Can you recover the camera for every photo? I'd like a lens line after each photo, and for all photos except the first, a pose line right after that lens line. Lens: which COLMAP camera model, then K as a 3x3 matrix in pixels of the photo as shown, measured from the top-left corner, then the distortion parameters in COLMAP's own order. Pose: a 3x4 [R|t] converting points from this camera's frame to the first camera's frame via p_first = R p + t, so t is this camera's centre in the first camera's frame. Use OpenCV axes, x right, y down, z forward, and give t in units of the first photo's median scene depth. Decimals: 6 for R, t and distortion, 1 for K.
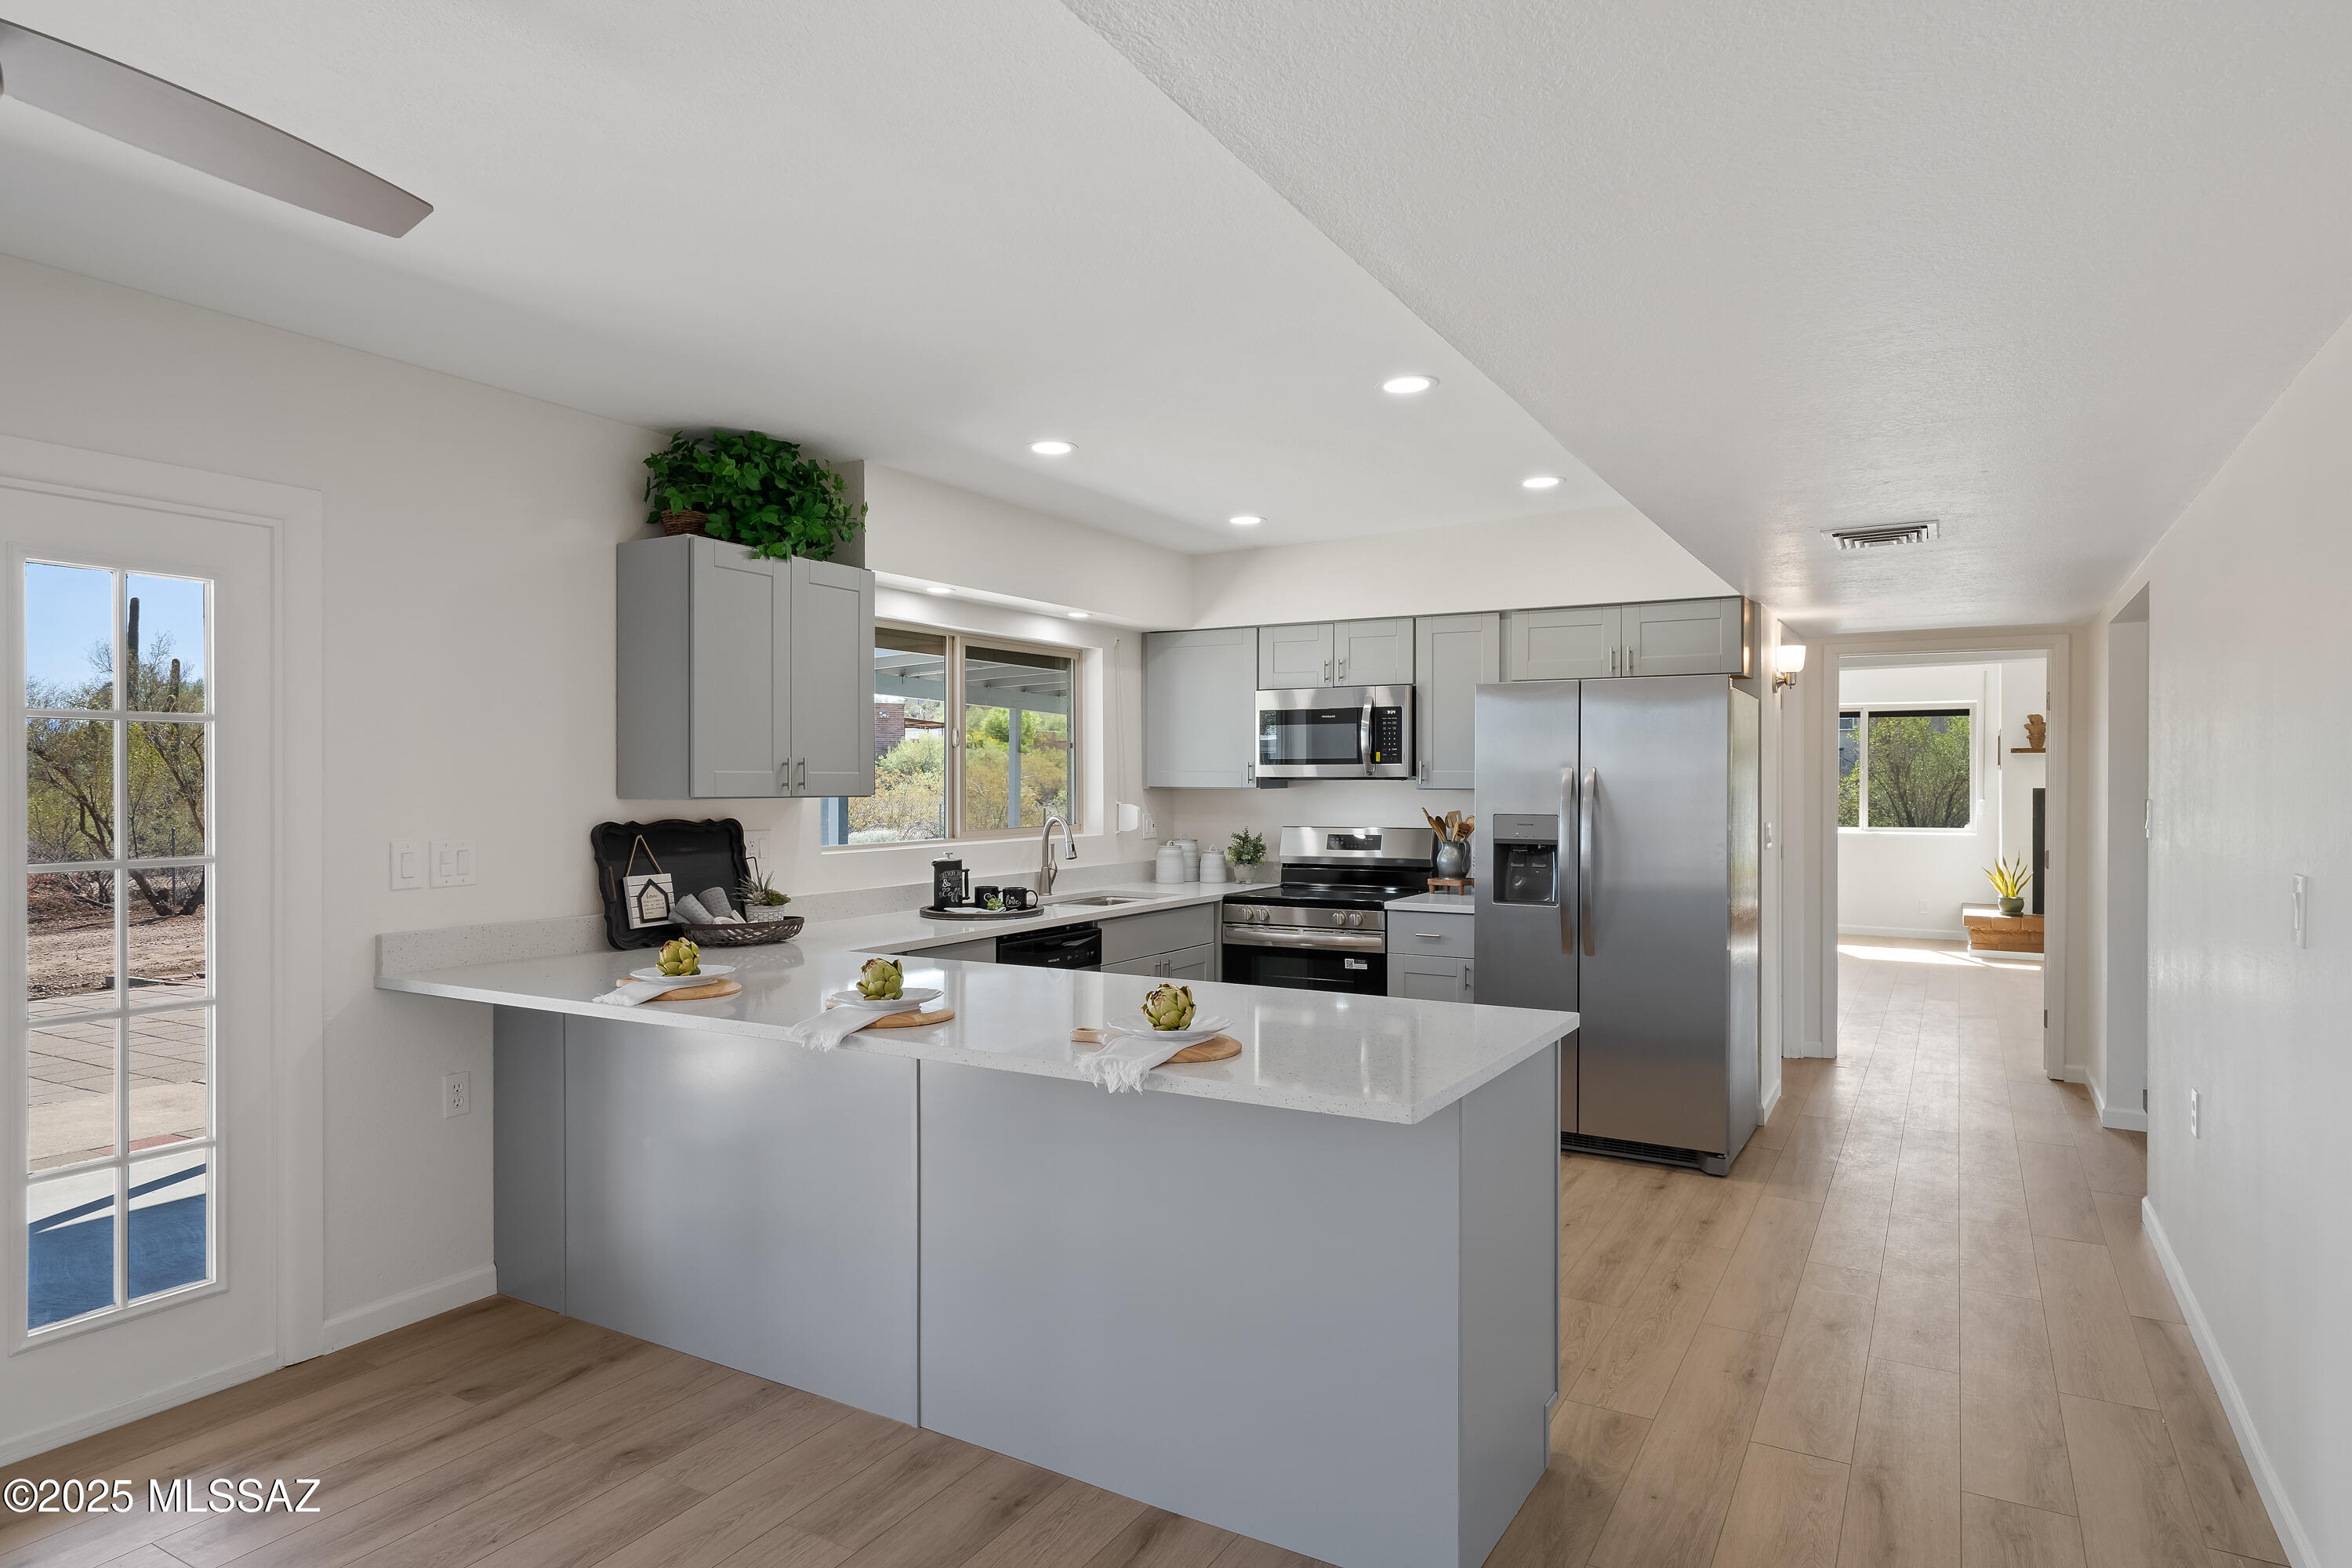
lens RADIAL K [[1337.4, 0, 1177.5], [0, 1337.4, 784.5], [0, 0, 1]] dist [0.010698, -0.000541]
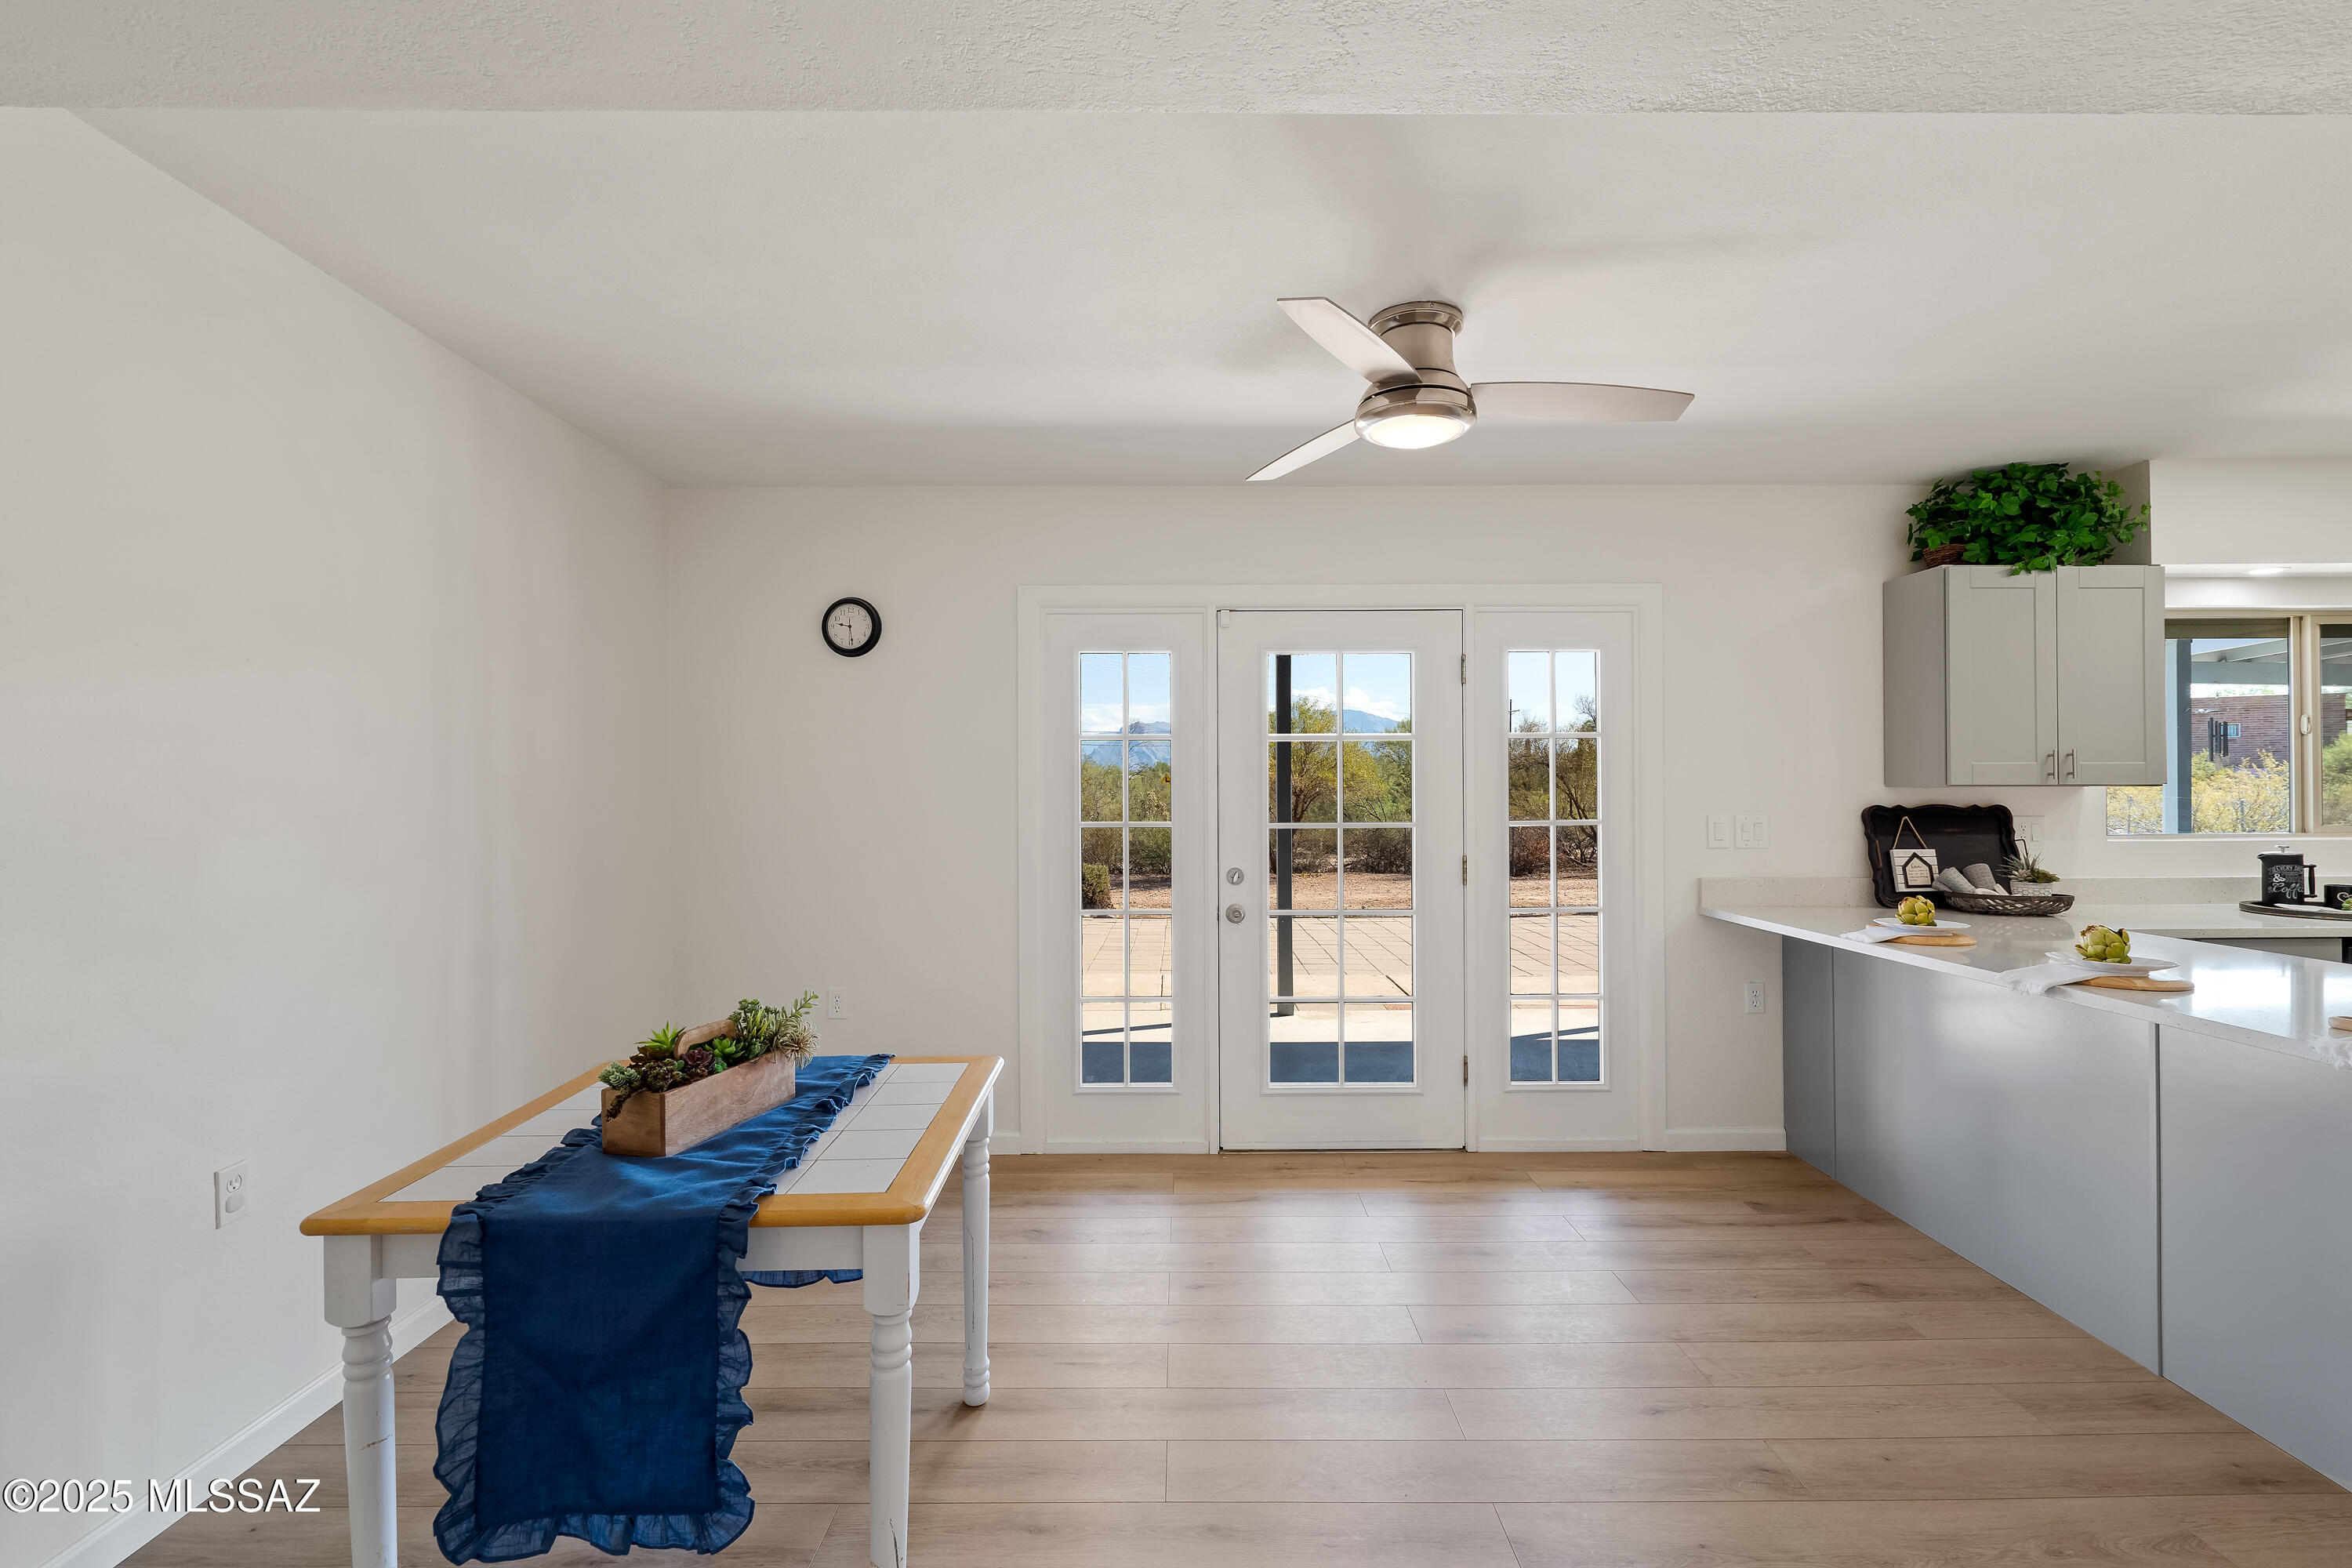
lens RADIAL K [[1064.6, 0, 1181.5], [0, 1064.6, 781.0], [0, 0, 1]] dist [-0.003369, 0.000360]
pose [[0.507008, -0.007020, -0.861913, 0.081472], [0.001831, 0.999973, -0.007067, 0.008884], [0.861939, 0.002005, 0.507007, -0.052302]]
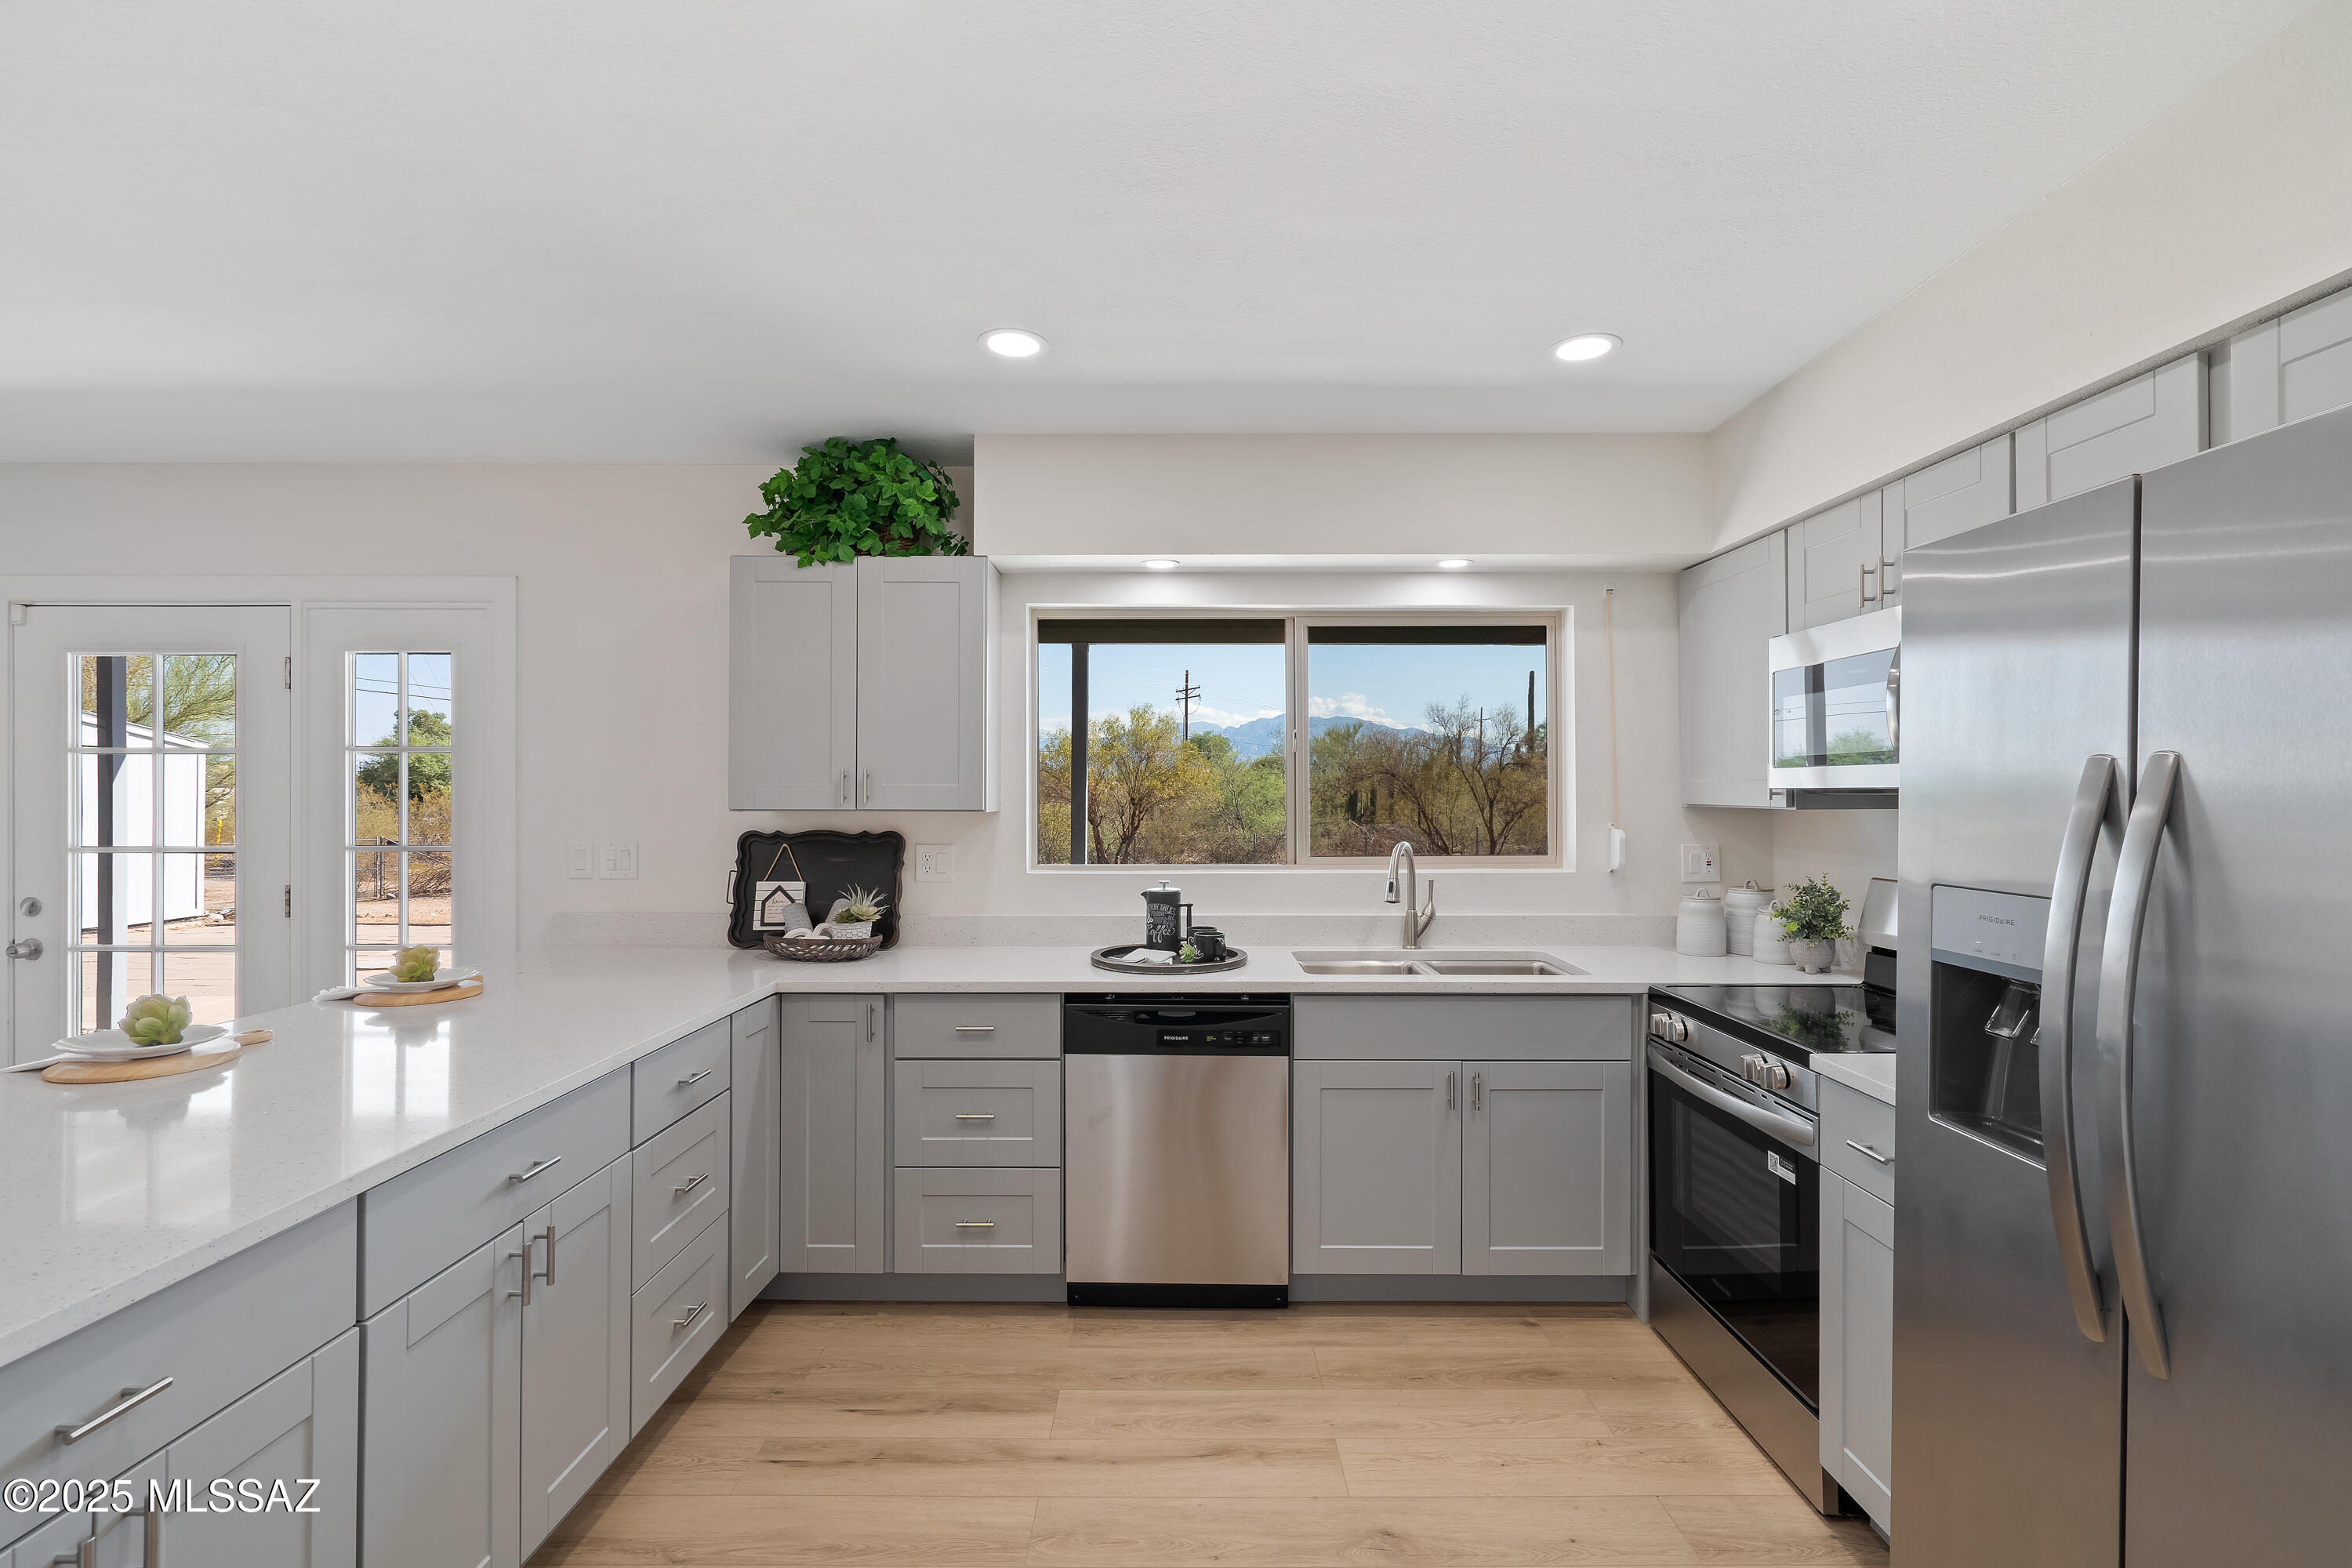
lens RADIAL K [[1064.6, 0, 1183.1], [0, 1064.6, 790.5], [0, 0, 1]] dist [-0.003369, 0.000360]
pose [[0.507169, -0.000745, -0.861846, 0.398102], [-0.003965, 0.999987, -0.003198, -0.002846], [0.861837, 0.005039, 0.507160, 0.677252]]
